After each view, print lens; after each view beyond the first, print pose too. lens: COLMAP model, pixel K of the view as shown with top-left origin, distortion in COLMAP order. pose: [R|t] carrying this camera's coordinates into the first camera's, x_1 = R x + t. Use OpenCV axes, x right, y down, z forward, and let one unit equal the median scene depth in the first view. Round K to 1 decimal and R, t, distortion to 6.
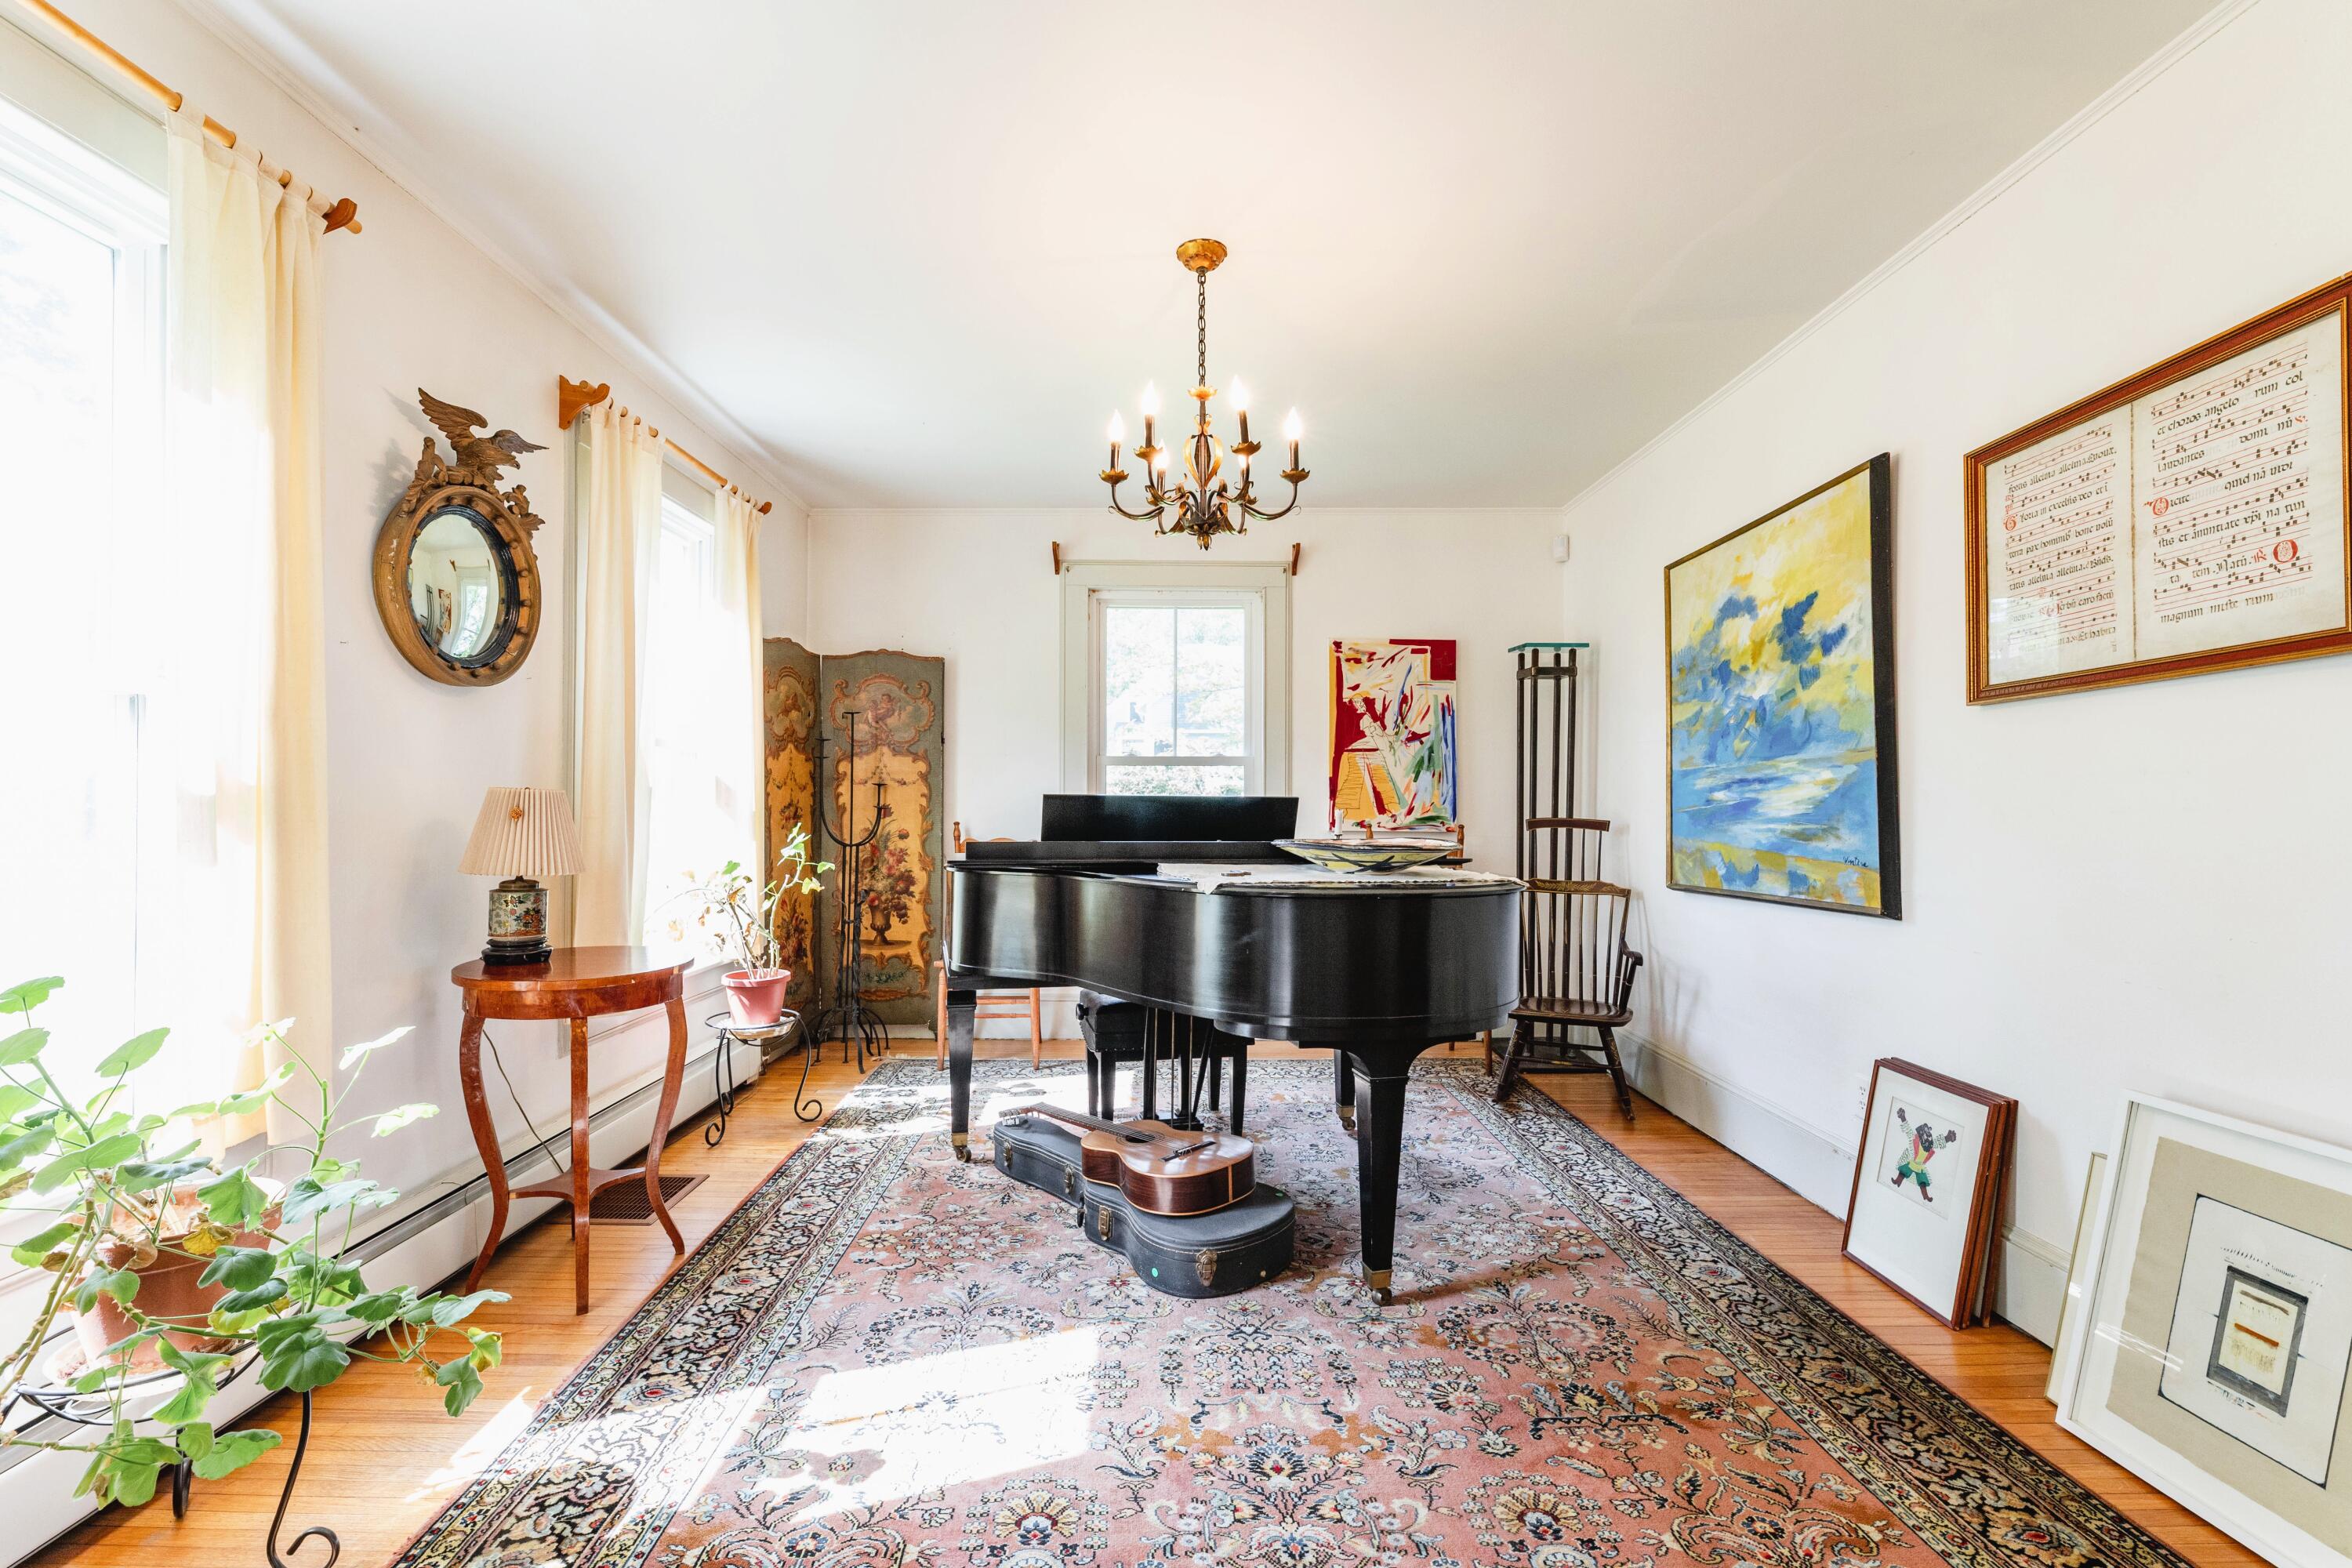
lens RADIAL K [[988.5, 0, 1138.7], [0, 988.5, 818.9], [0, 0, 1]] dist [0.001963, -0.000824]
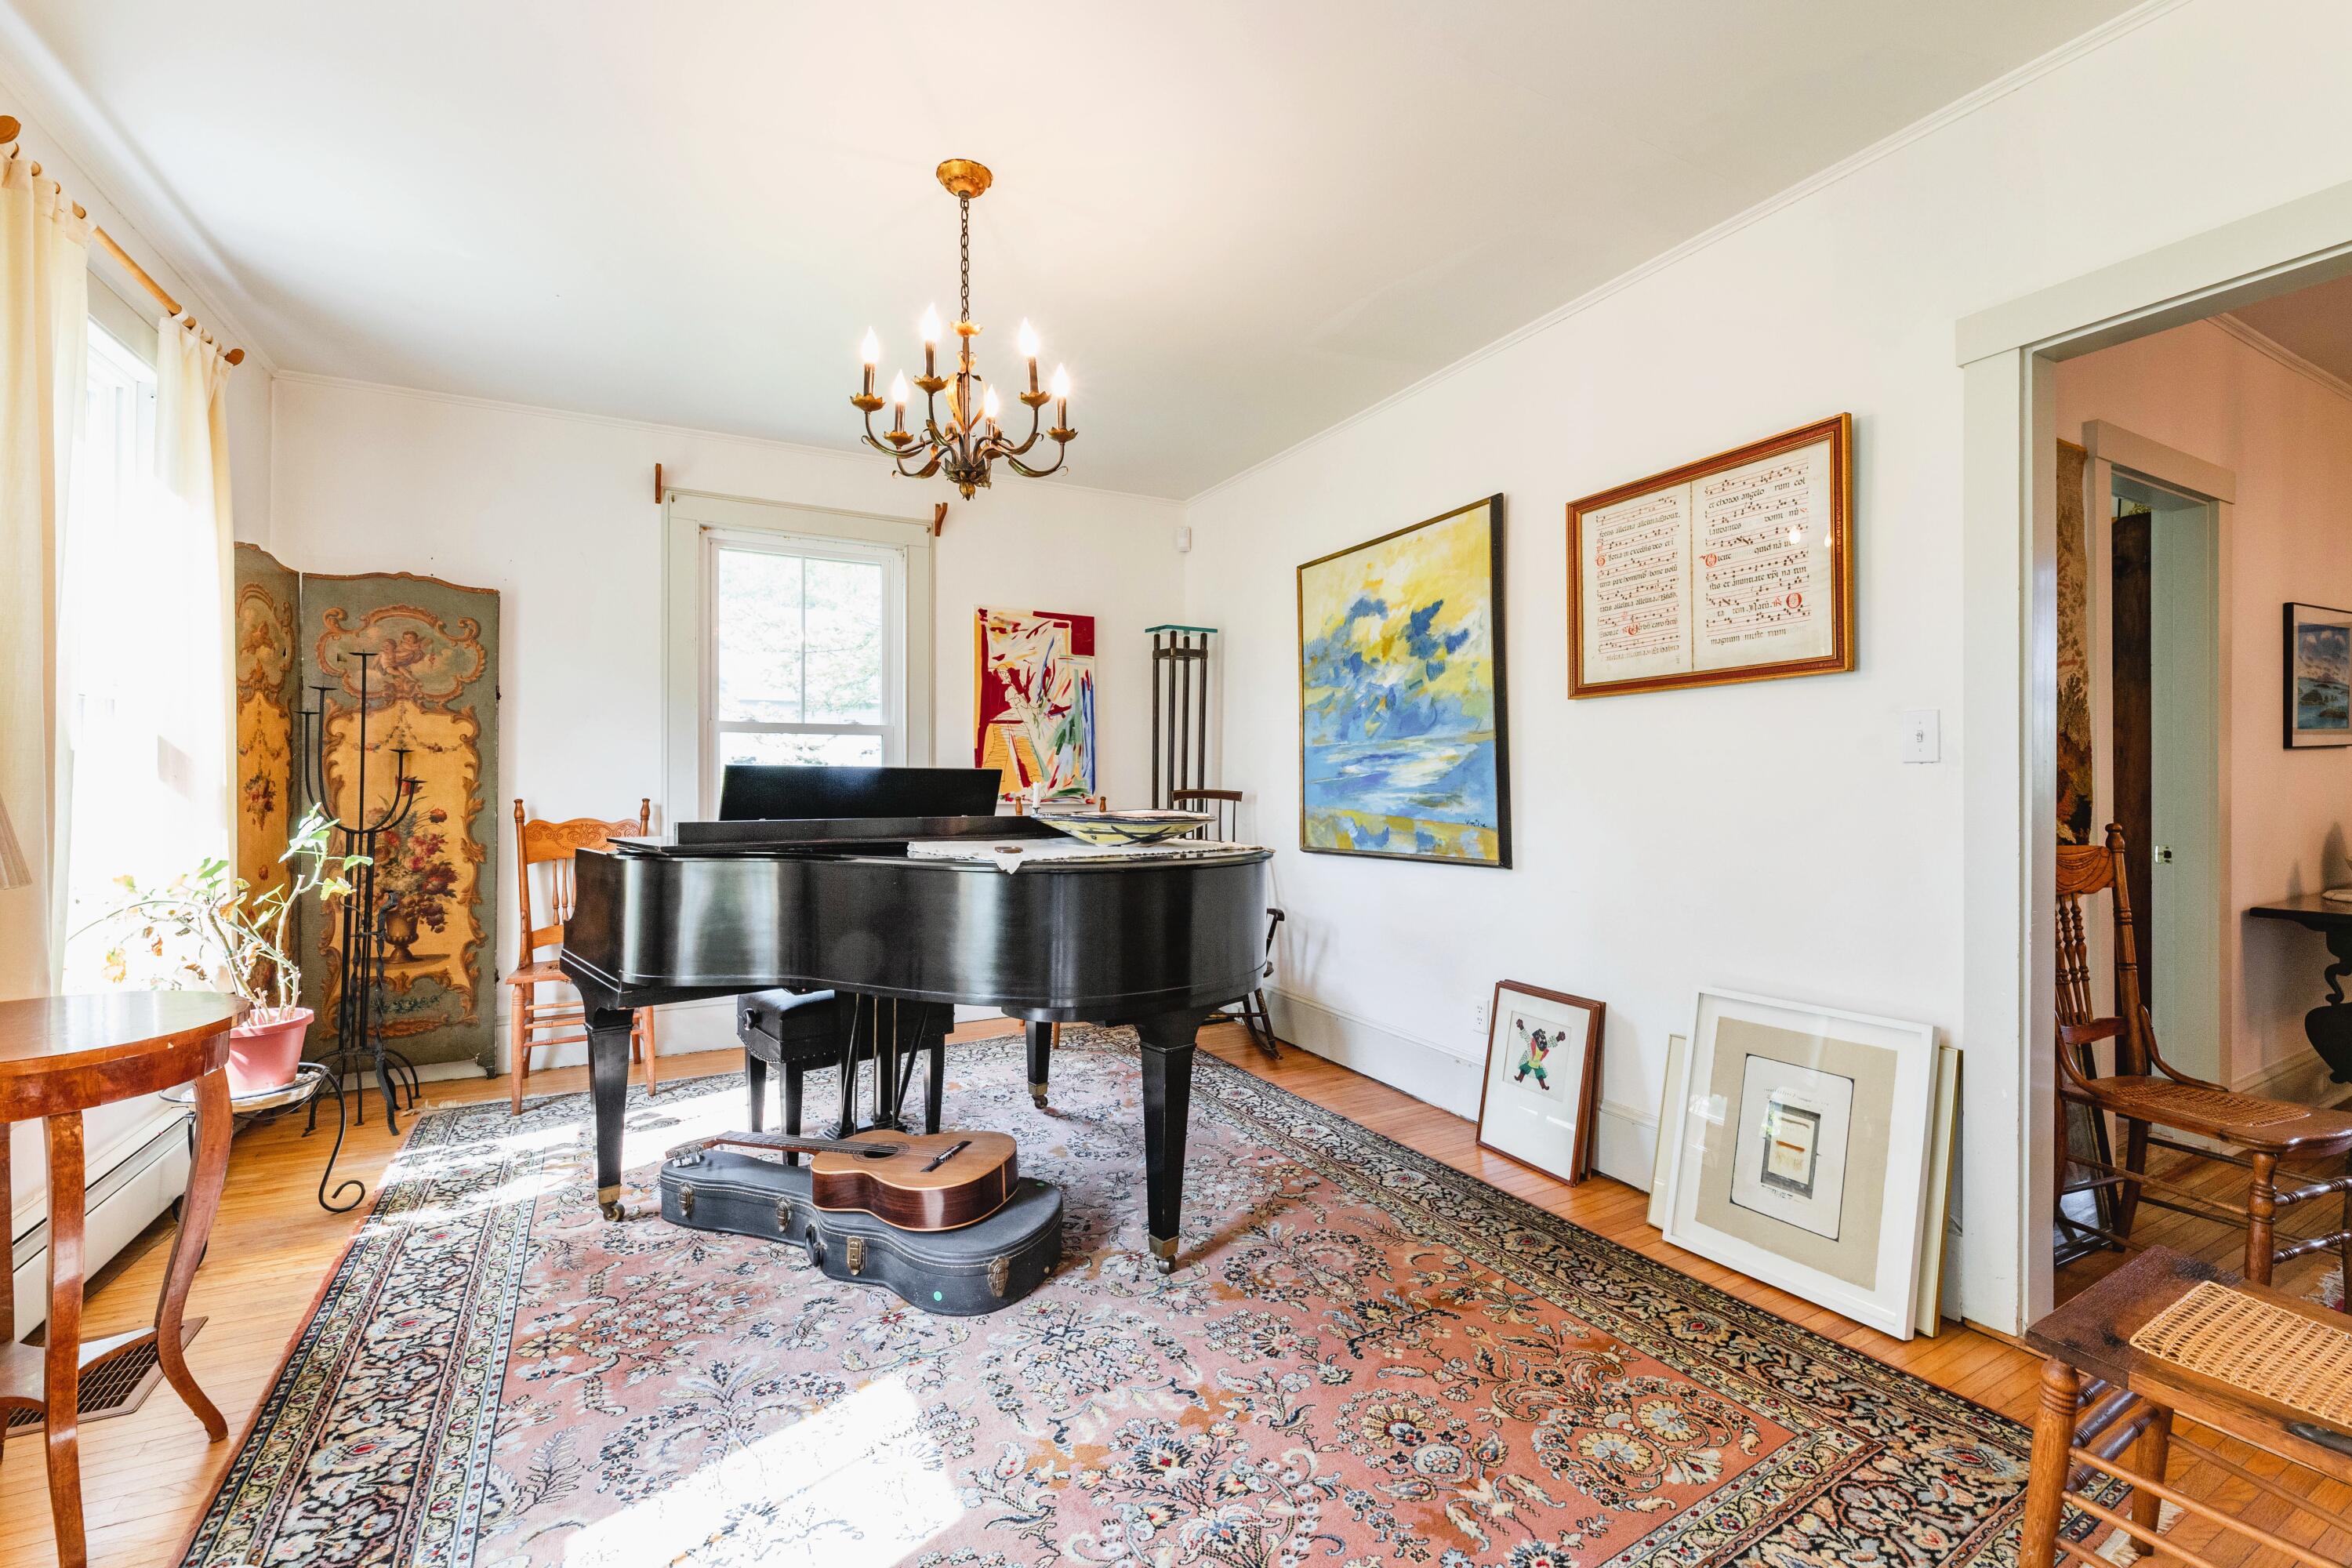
lens RADIAL K [[1003.4, 0, 1176.3], [0, 1003.4, 793.4], [0, 0, 1]] dist [-0.001248, -0.001056]
pose [[0.881081, -0.007938, 0.472898, -0.198044], [0.007454, 0.999968, 0.002896, -0.000070], [-0.472906, 0.000973, 0.881112, 0.083017]]
